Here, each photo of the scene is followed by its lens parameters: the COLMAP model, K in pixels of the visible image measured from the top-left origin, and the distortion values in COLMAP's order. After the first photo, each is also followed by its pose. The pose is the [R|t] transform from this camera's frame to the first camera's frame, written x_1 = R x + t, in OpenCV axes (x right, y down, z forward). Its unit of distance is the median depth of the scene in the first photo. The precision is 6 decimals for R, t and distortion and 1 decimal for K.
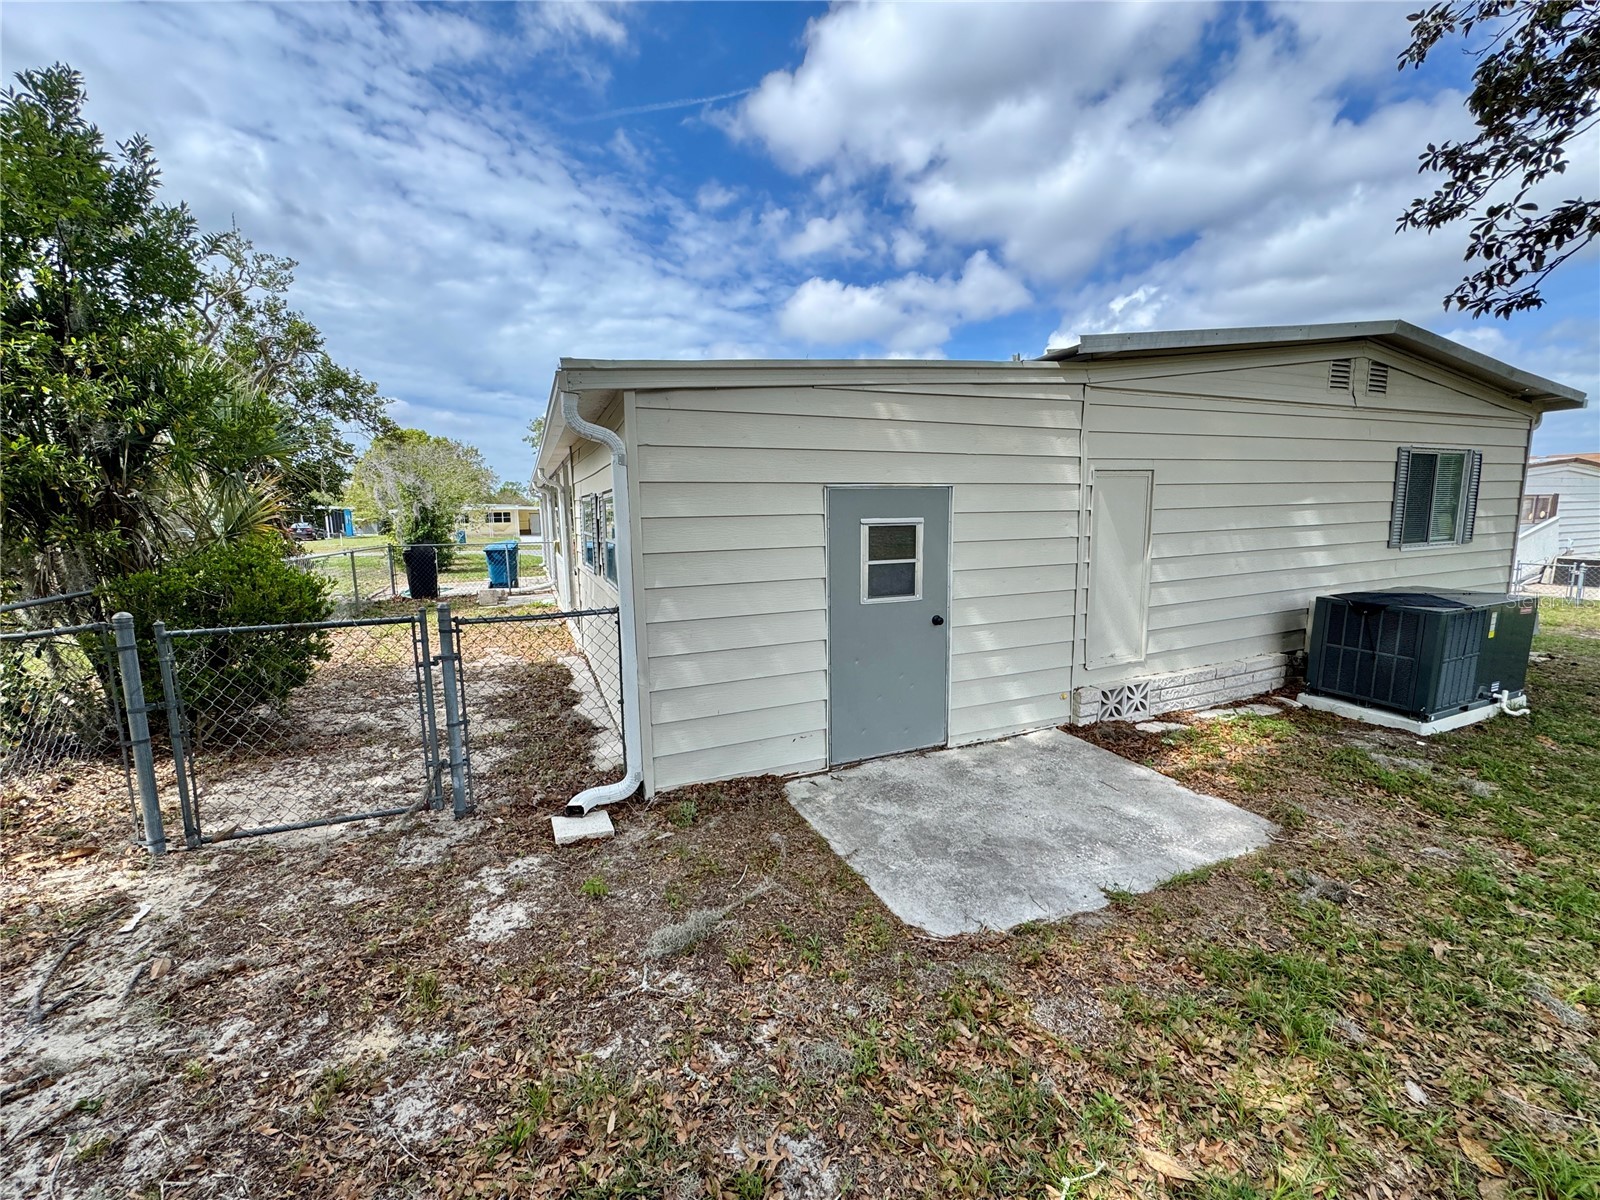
lens RADIAL K [[636.0, 0, 800.9], [0, 636.0, 599.2], [0, 0, 1]] dist [0.000466, -0.000333]
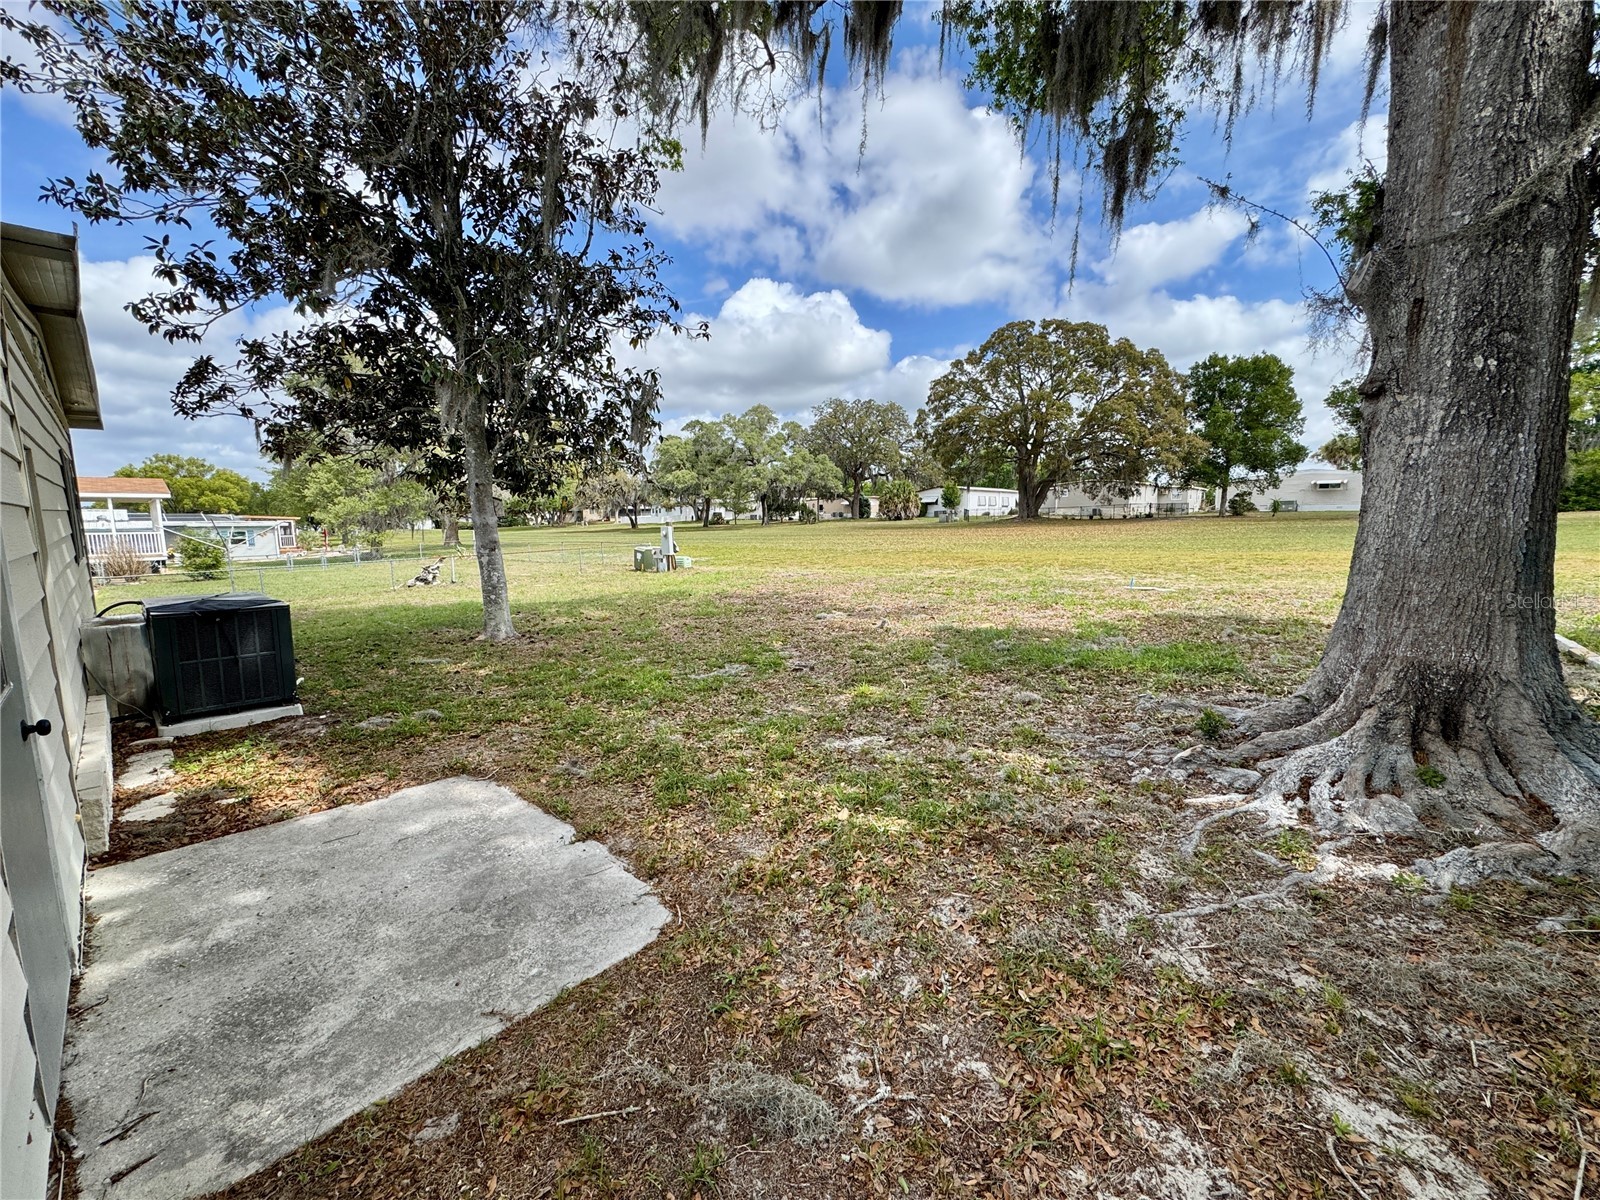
lens RADIAL K [[636.0, 0, 803.4], [0, 636.0, 605.2], [0, 0, 1]] dist [0.000466, -0.000333]
pose [[-0.397609, -0.110552, 0.910871, -0.505515], [0.140905, 0.973583, 0.179670, -0.069098], [-0.906671, 0.199784, -0.371528, 0.752967]]
